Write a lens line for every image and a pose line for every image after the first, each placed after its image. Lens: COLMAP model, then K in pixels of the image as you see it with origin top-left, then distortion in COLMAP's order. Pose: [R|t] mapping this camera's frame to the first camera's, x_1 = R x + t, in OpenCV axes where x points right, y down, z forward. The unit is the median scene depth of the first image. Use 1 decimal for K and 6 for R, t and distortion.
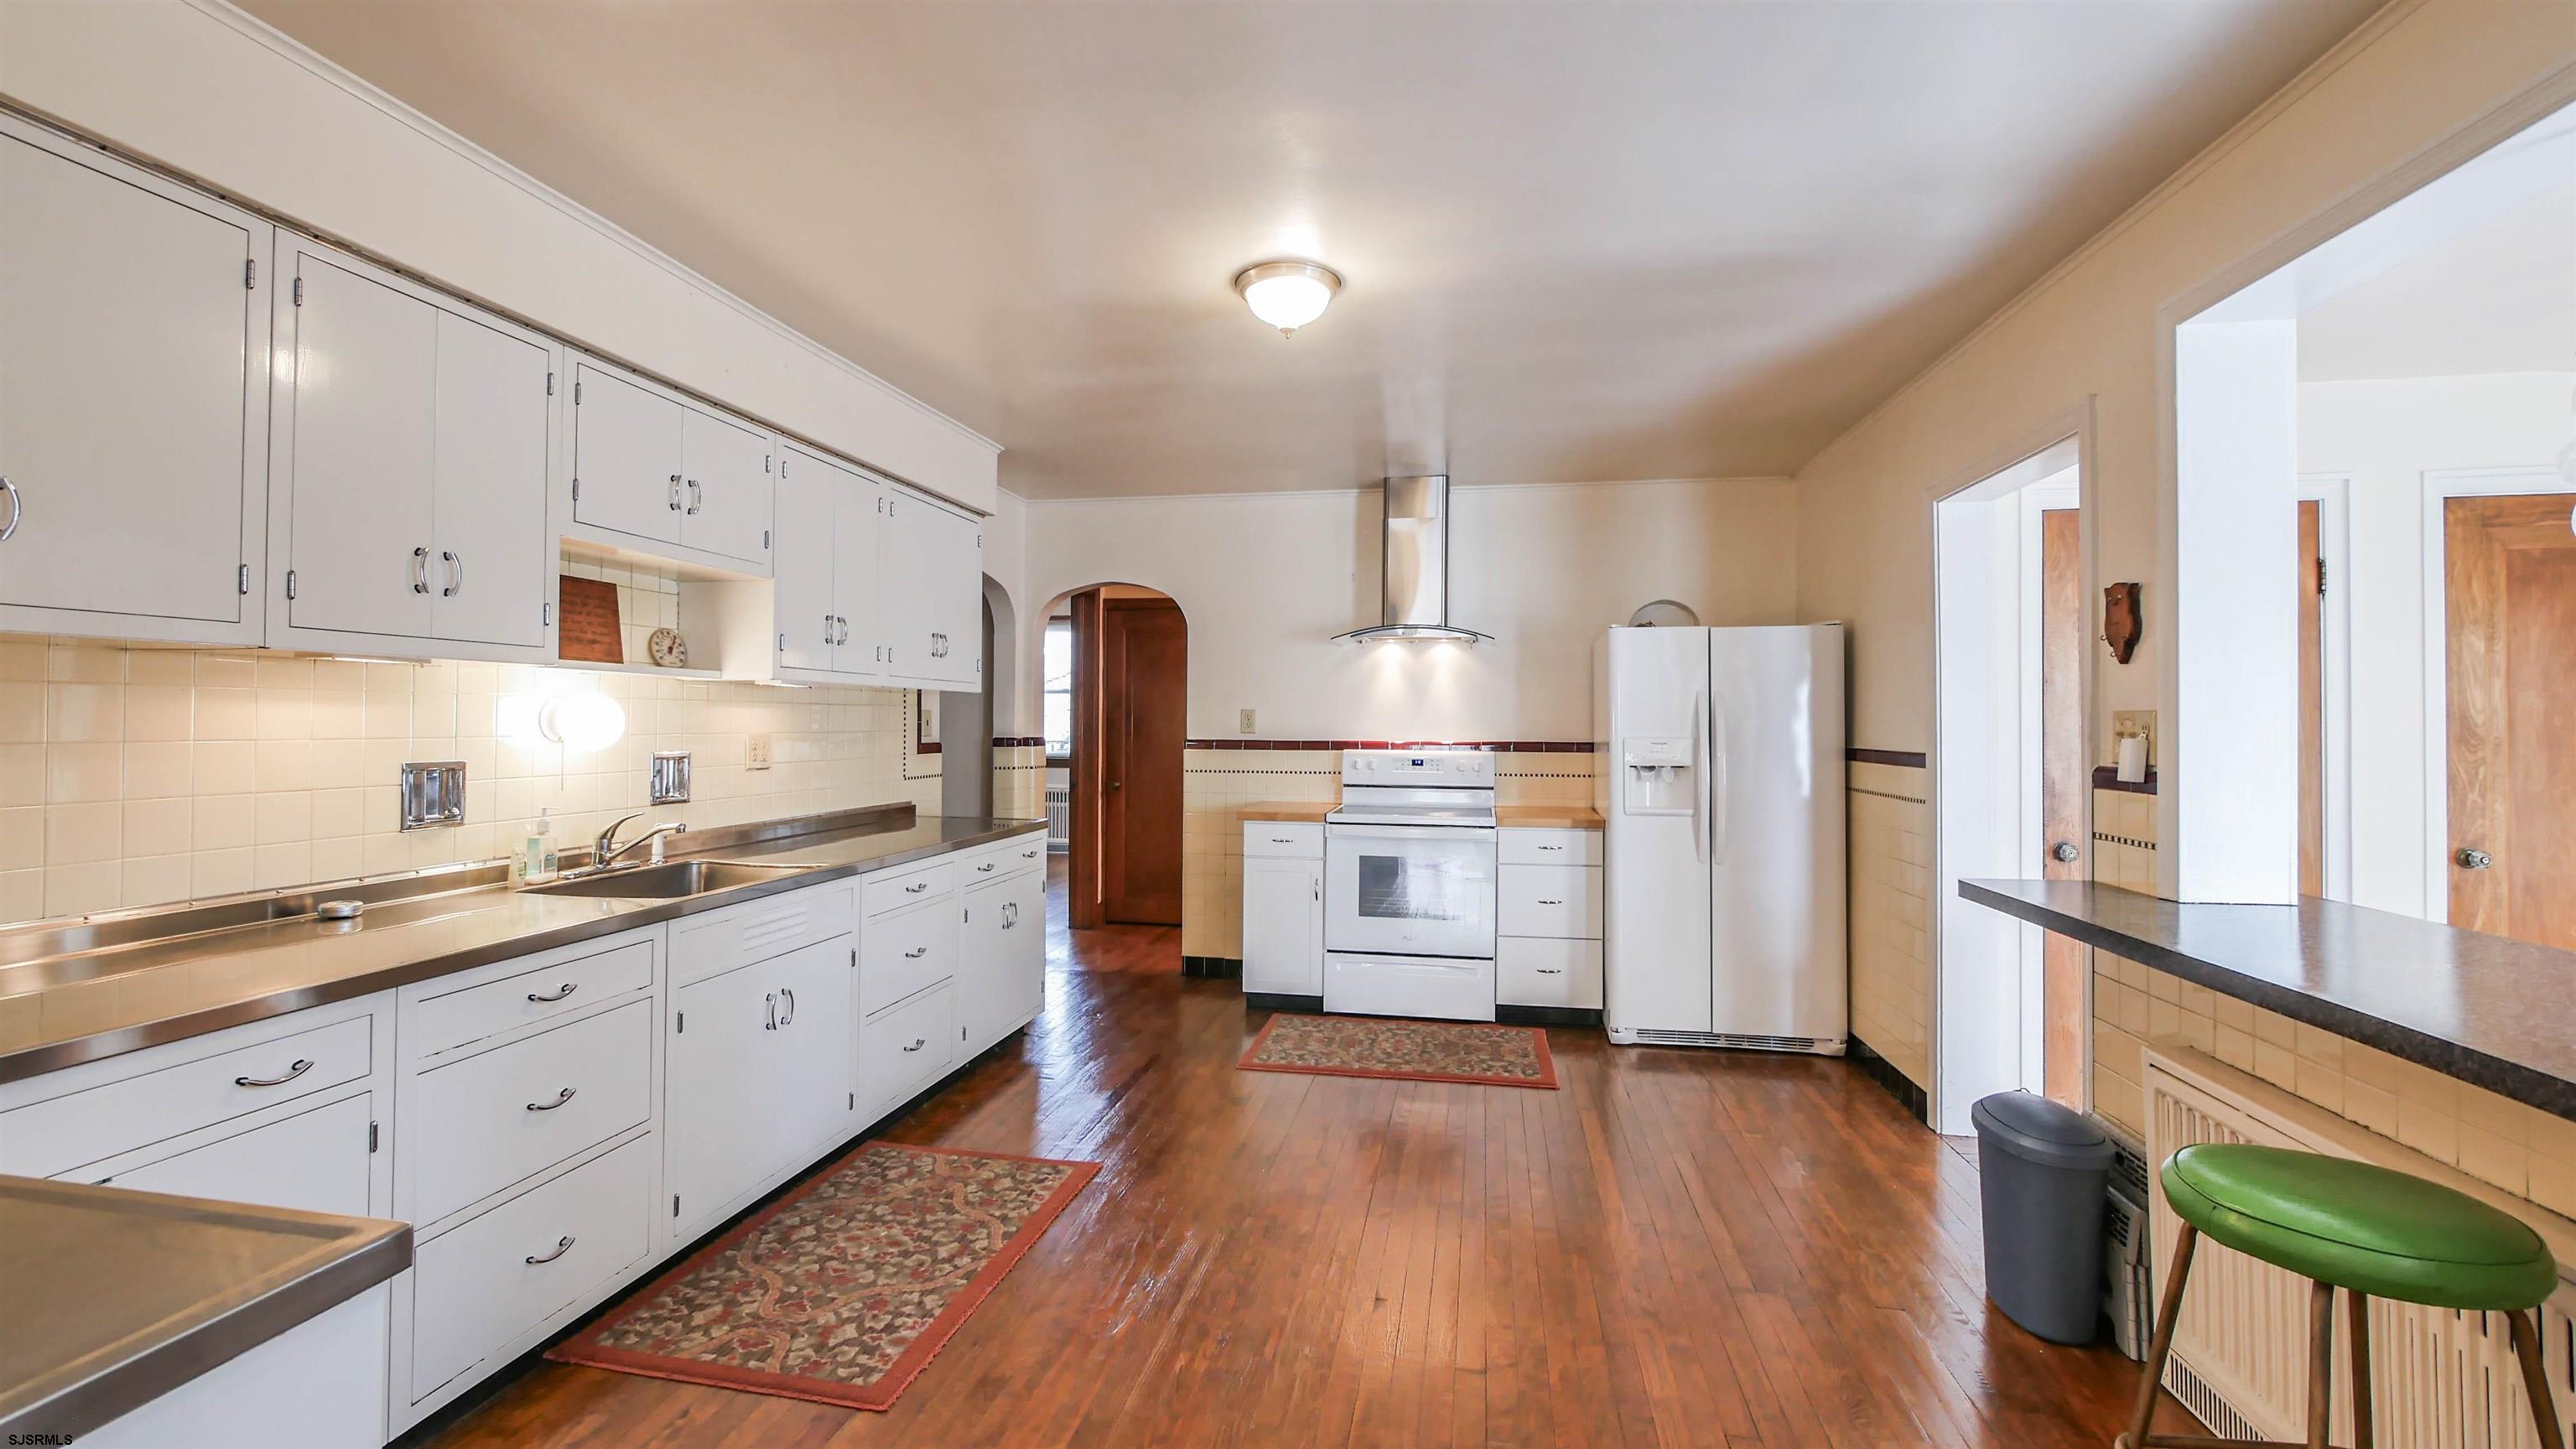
lens RADIAL K [[1054.5, 0, 1286.4], [0, 1054.5, 702.4], [0, 0, 1]] dist [-0.011262, 0.000329]
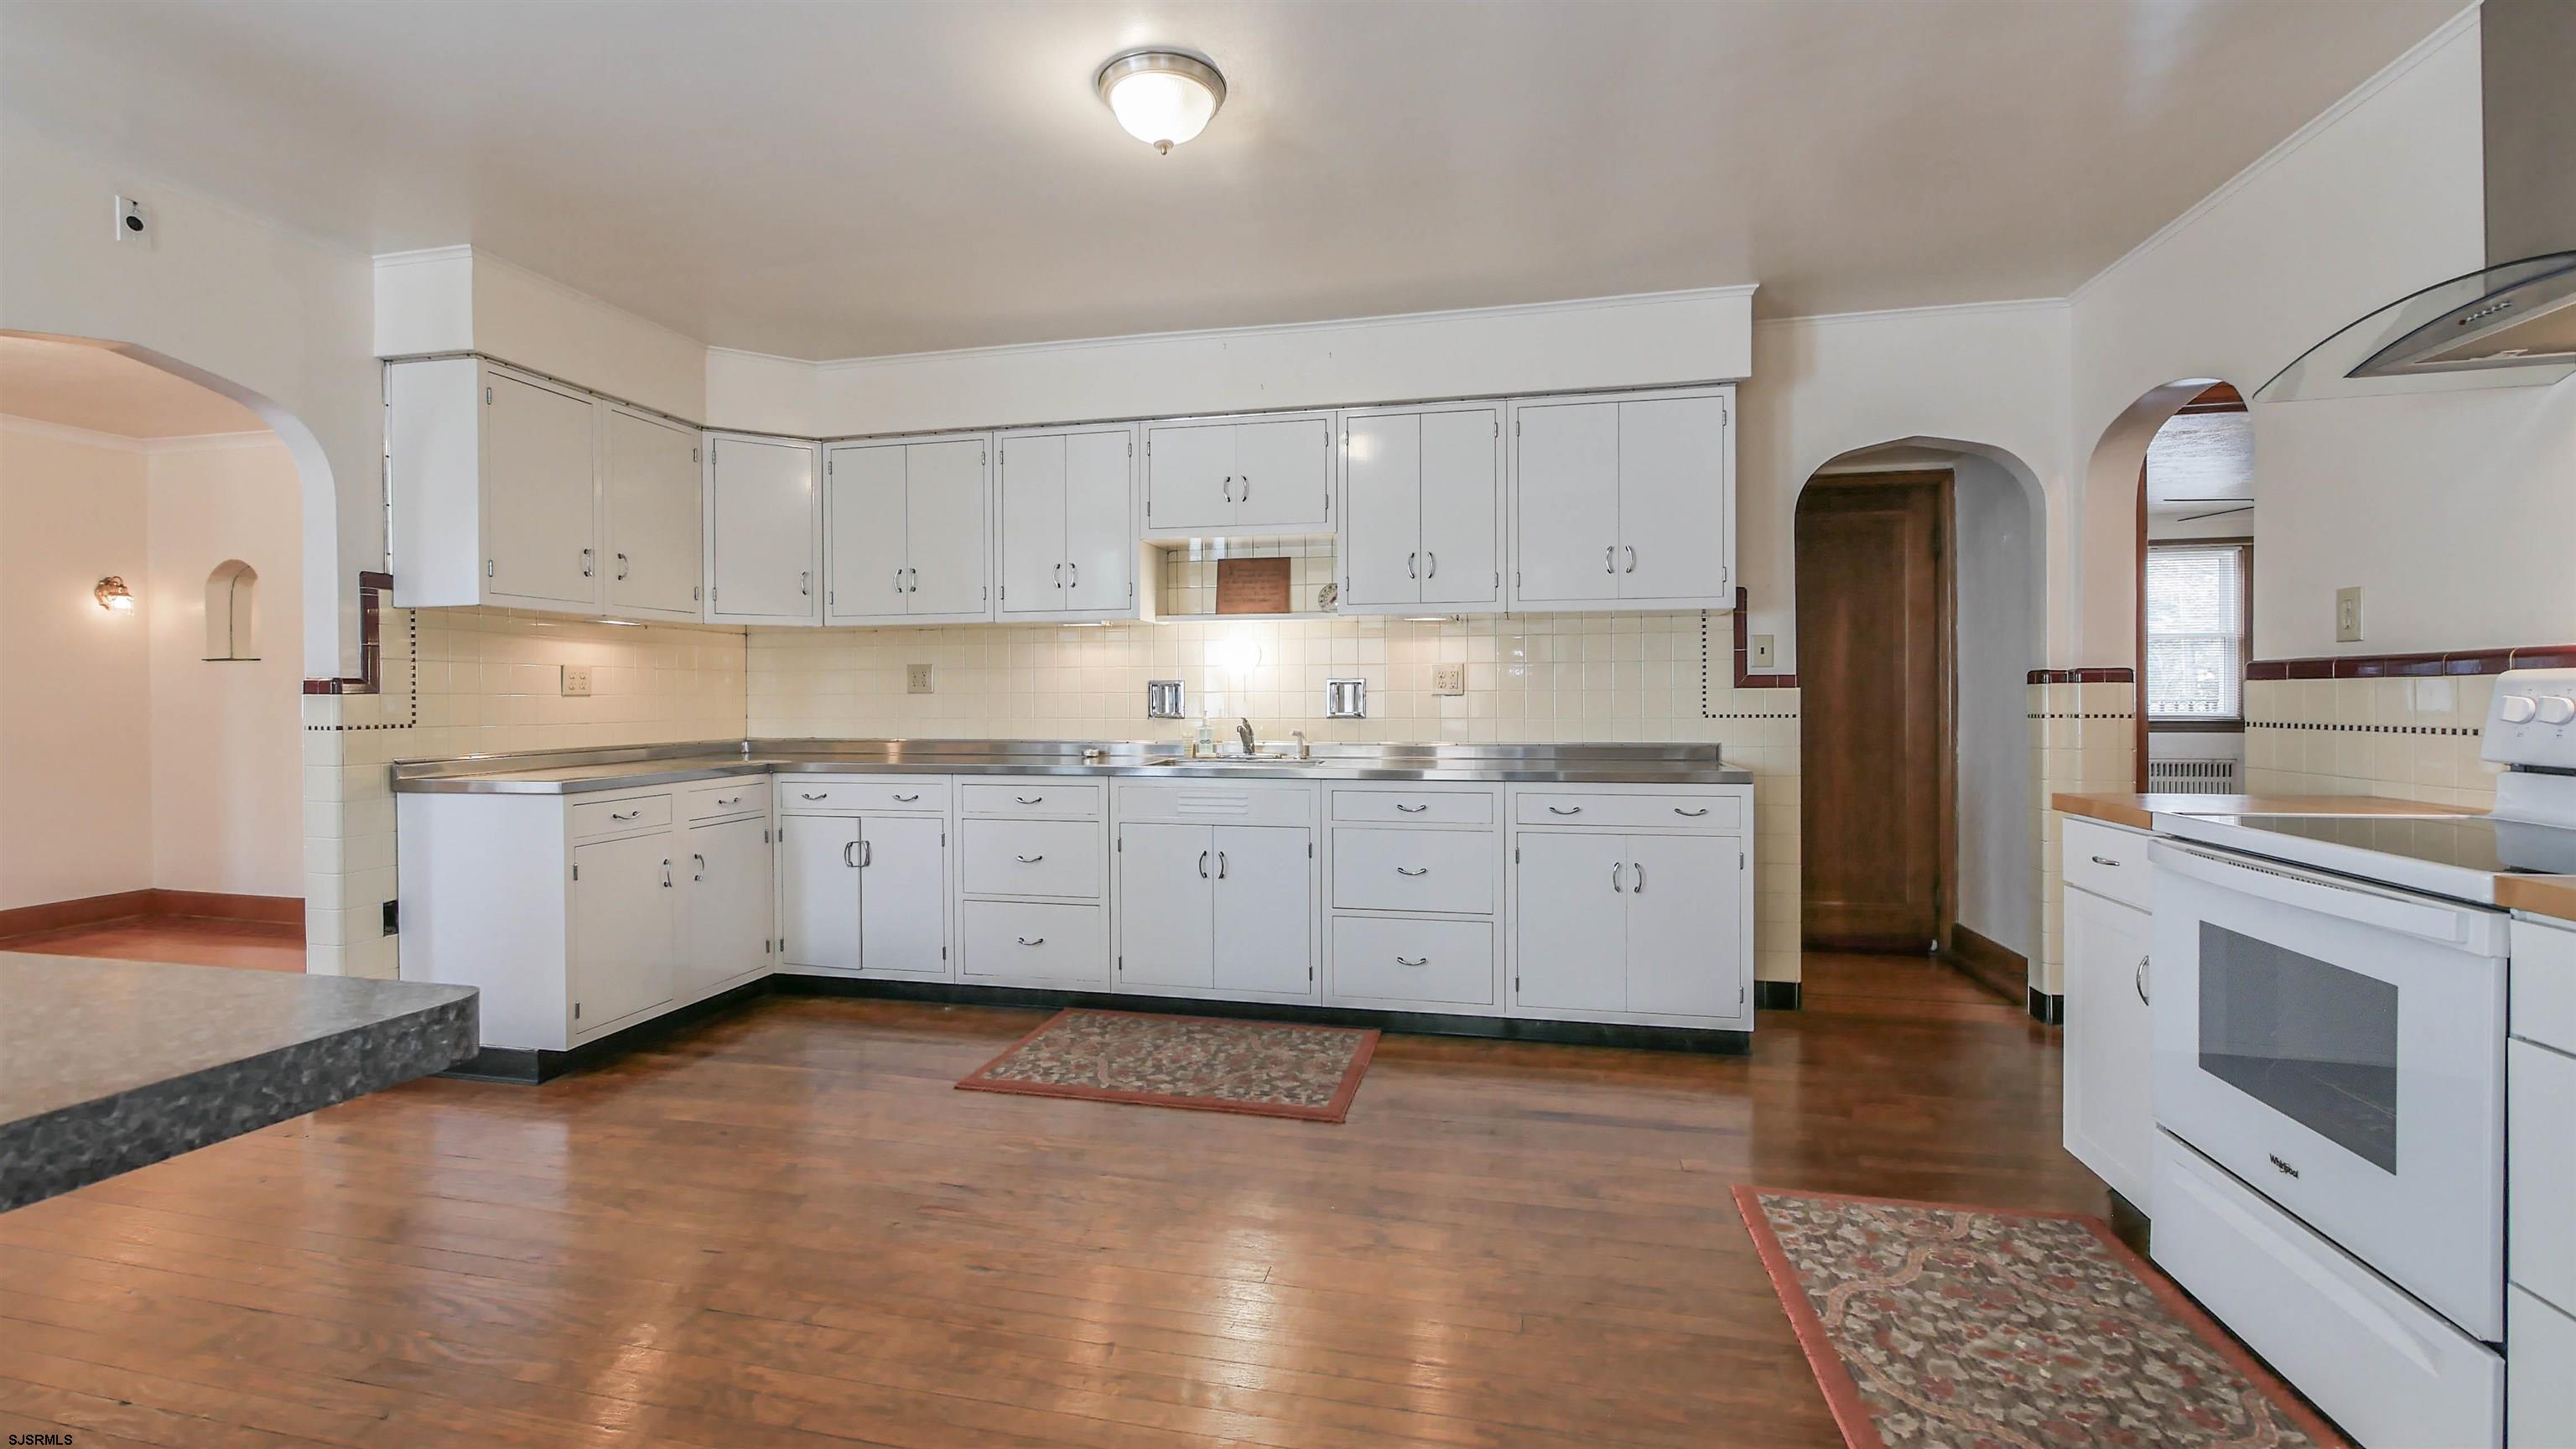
lens RADIAL K [[1054.5, 0, 1286.4], [0, 1054.5, 702.4], [0, 0, 1]] dist [-0.011262, 0.000329]
pose [[-0.032345, -0.000356, -0.999477, 0.753434], [0.023288, 0.999728, -0.001109, 0.081053], [0.999205, -0.023312, -0.032328, 1.019496]]
